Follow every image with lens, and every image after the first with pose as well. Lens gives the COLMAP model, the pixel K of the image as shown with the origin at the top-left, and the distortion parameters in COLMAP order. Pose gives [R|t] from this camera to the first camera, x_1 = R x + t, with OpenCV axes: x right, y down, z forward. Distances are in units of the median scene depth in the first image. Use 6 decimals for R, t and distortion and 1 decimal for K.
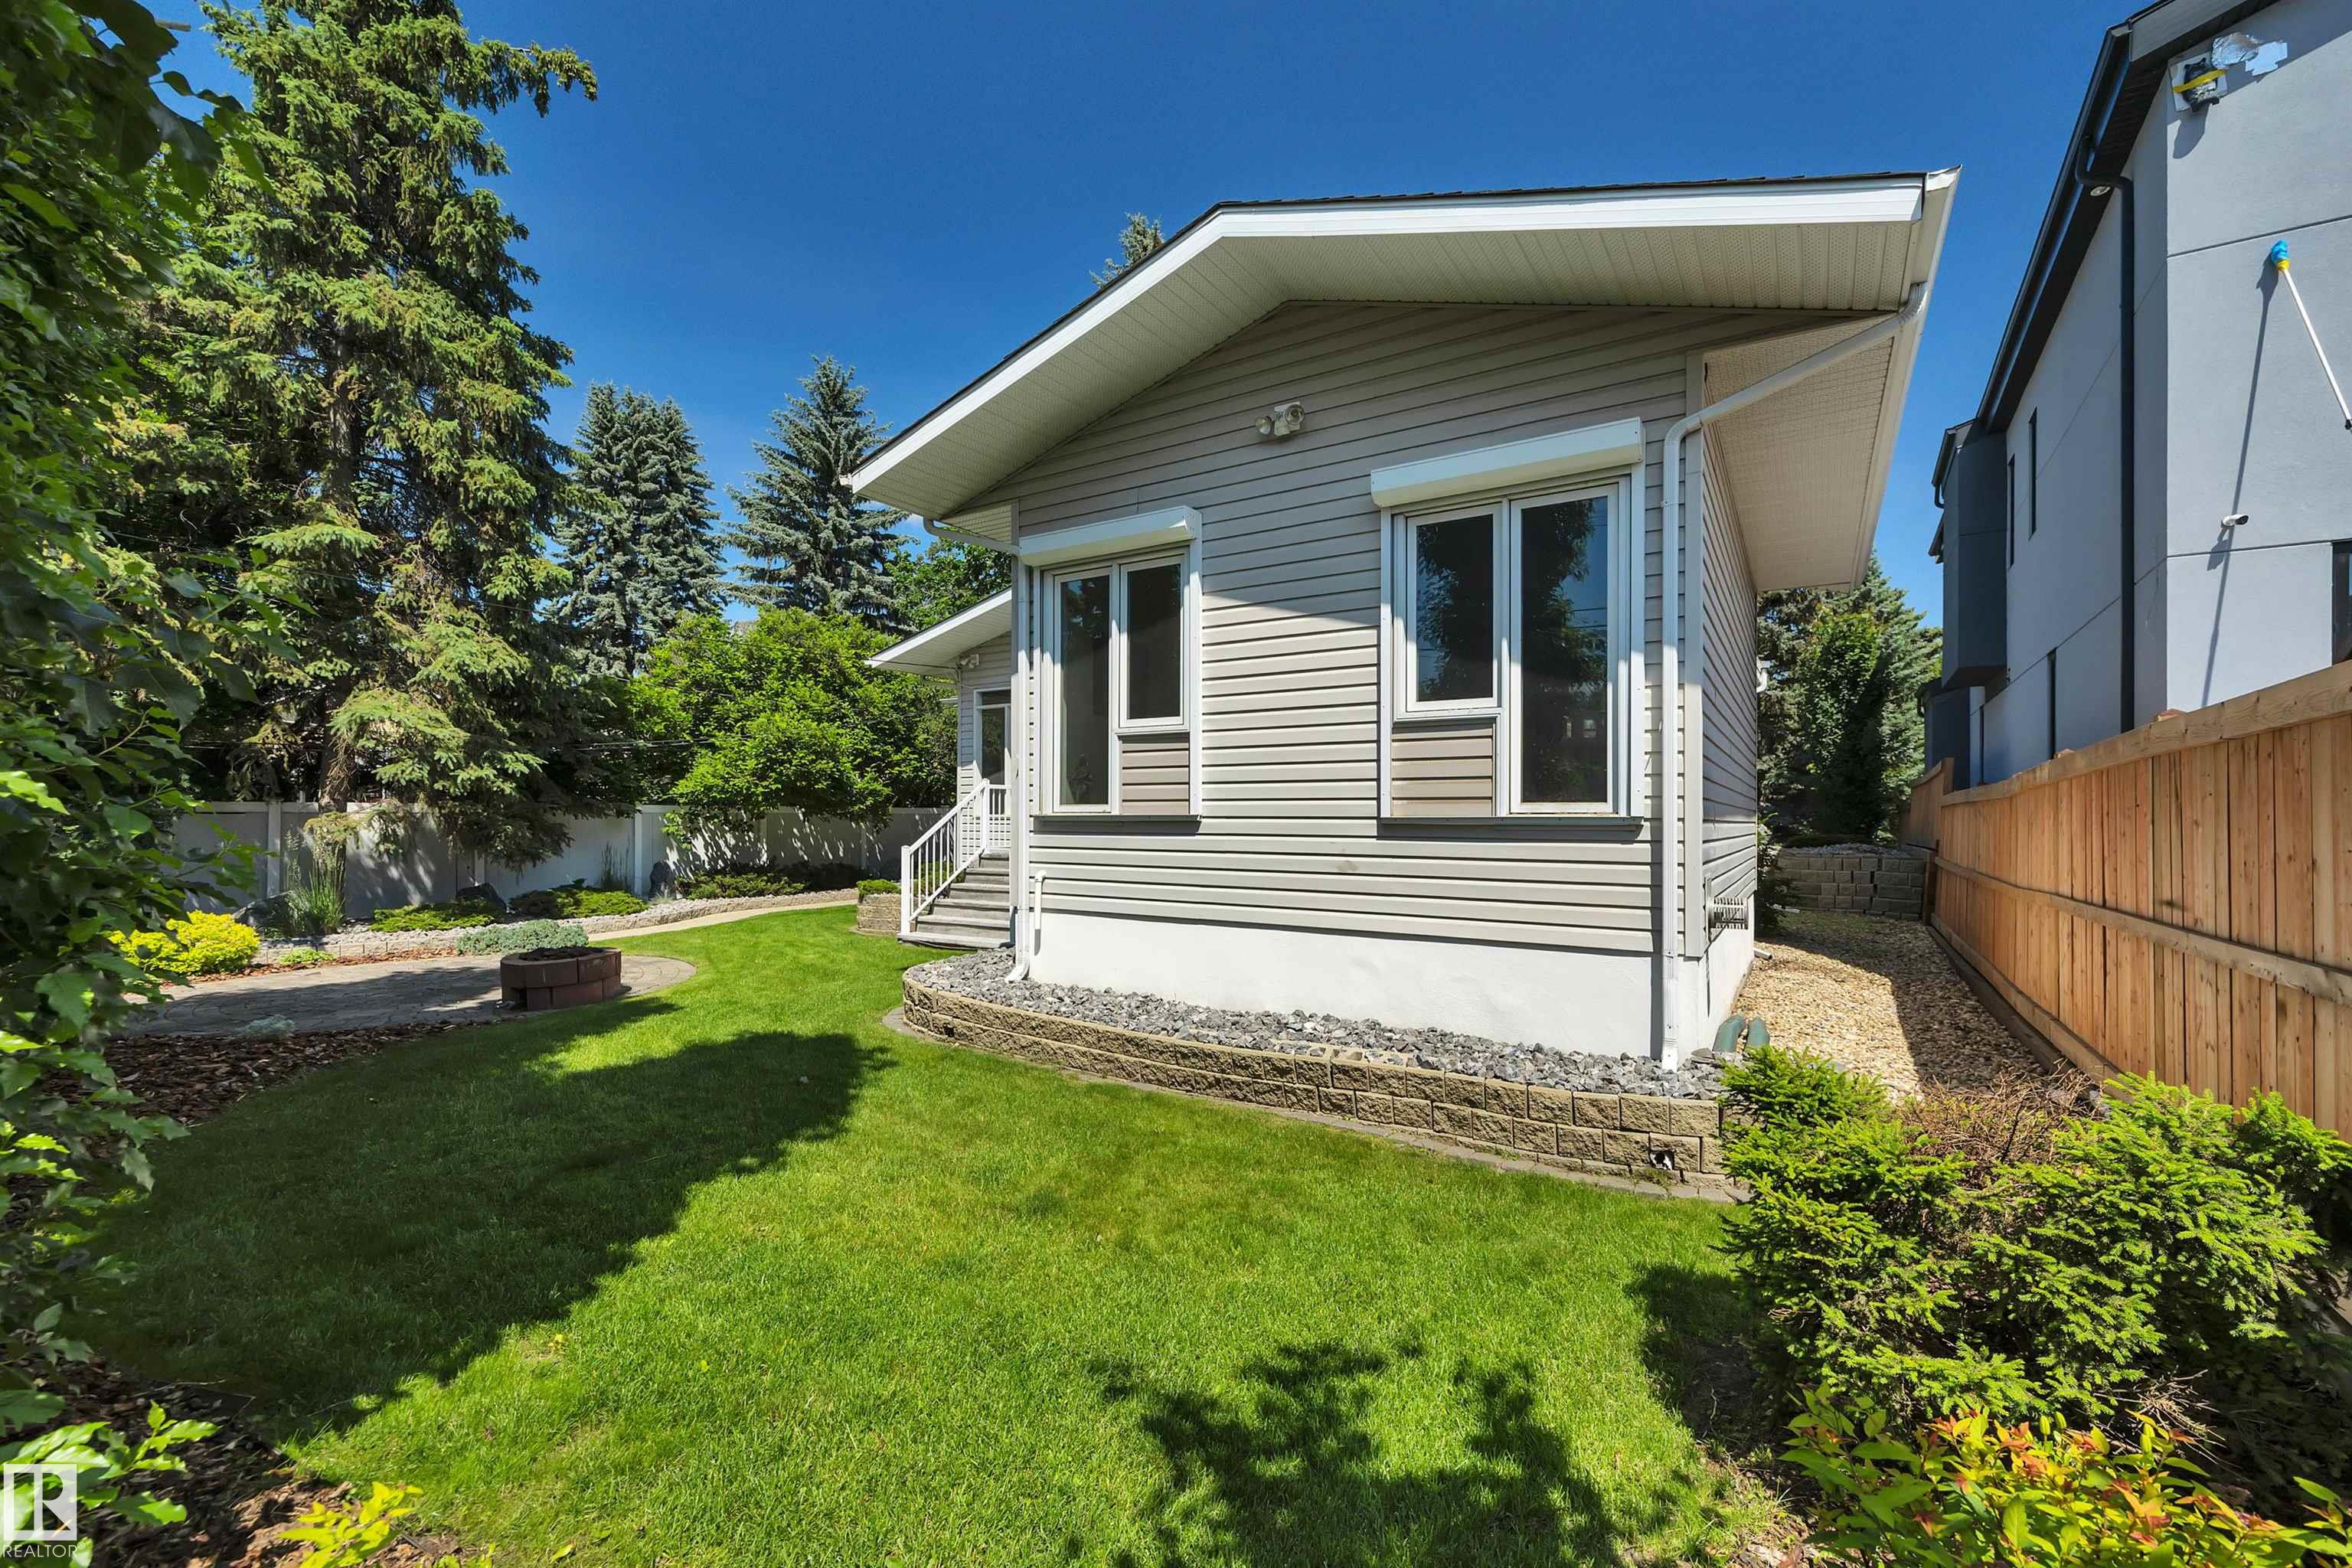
lens RADIAL K [[993.8, 0, 1174.9], [0, 993.8, 792.3], [0, 0, 1]] dist [0.002362, -0.000281]
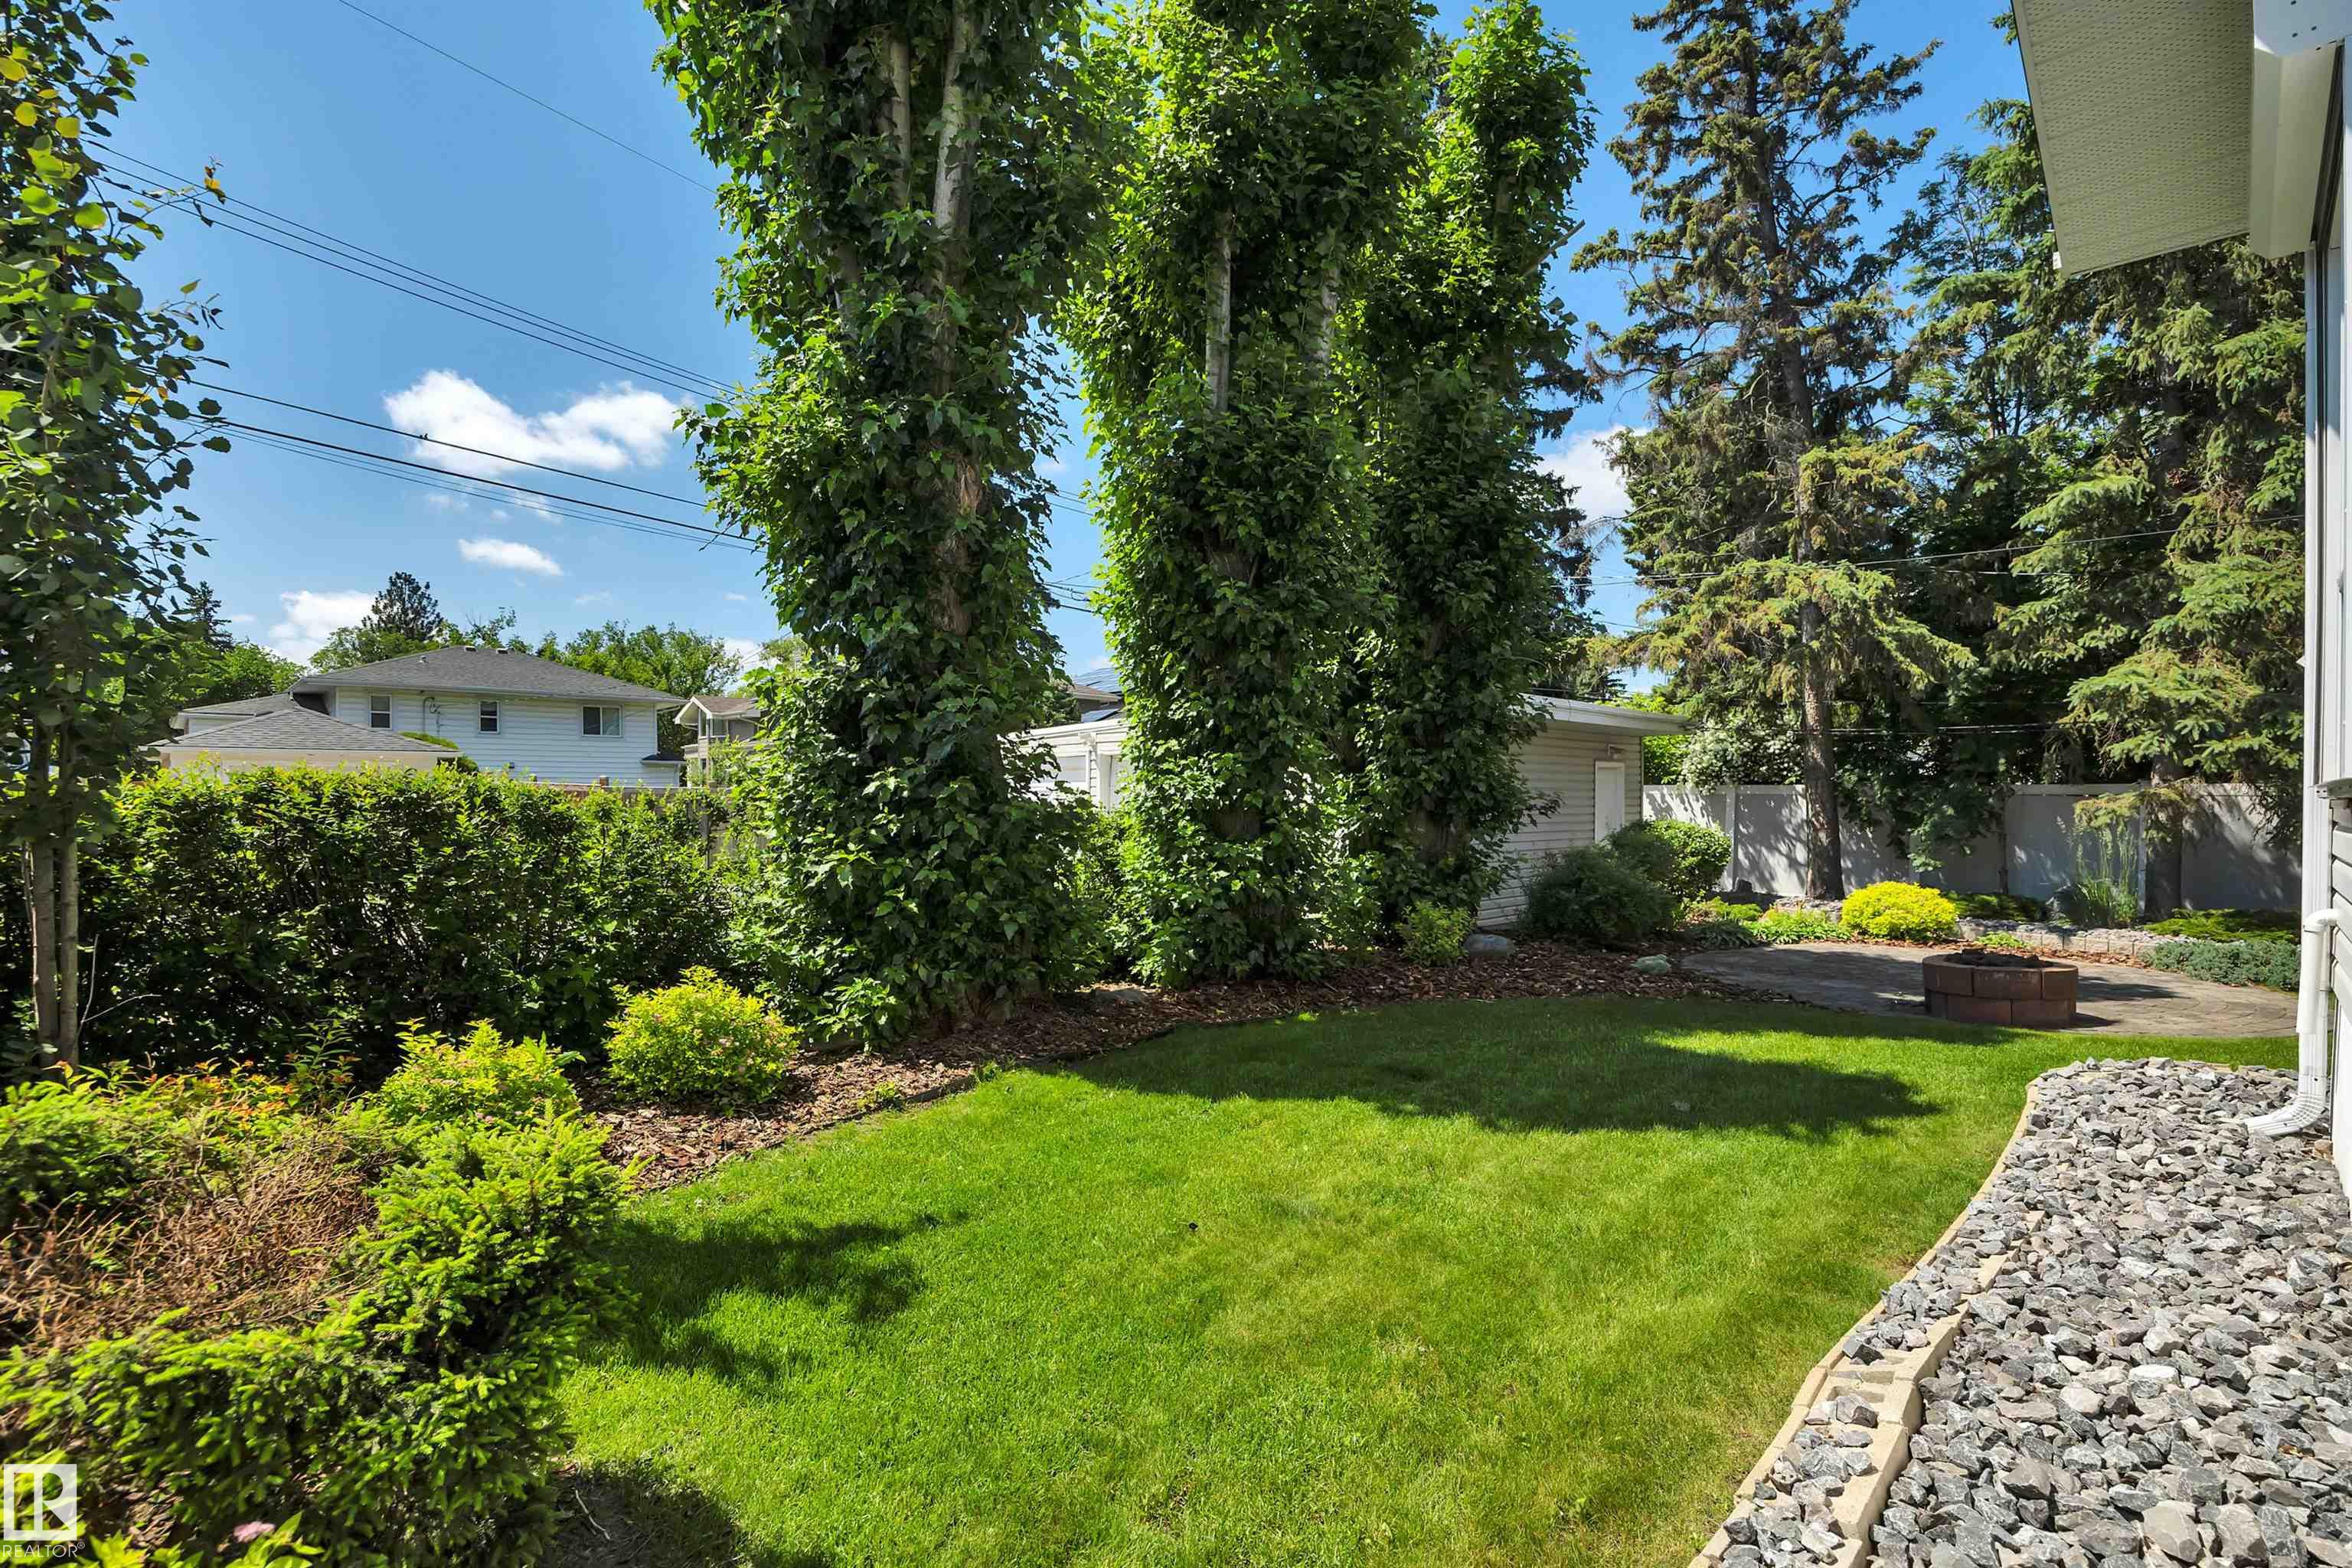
lens RADIAL K [[1080.5, 0, 1178.0], [0, 1080.5, 782.5], [0, 0, 1]] dist [-0.000365, -0.000023]
pose [[-0.186020, -0.011474, -0.982479, 1.031192], [0.016723, 0.999750, -0.014842, 0.035730], [0.982404, -0.019191, -0.185782, 1.277377]]
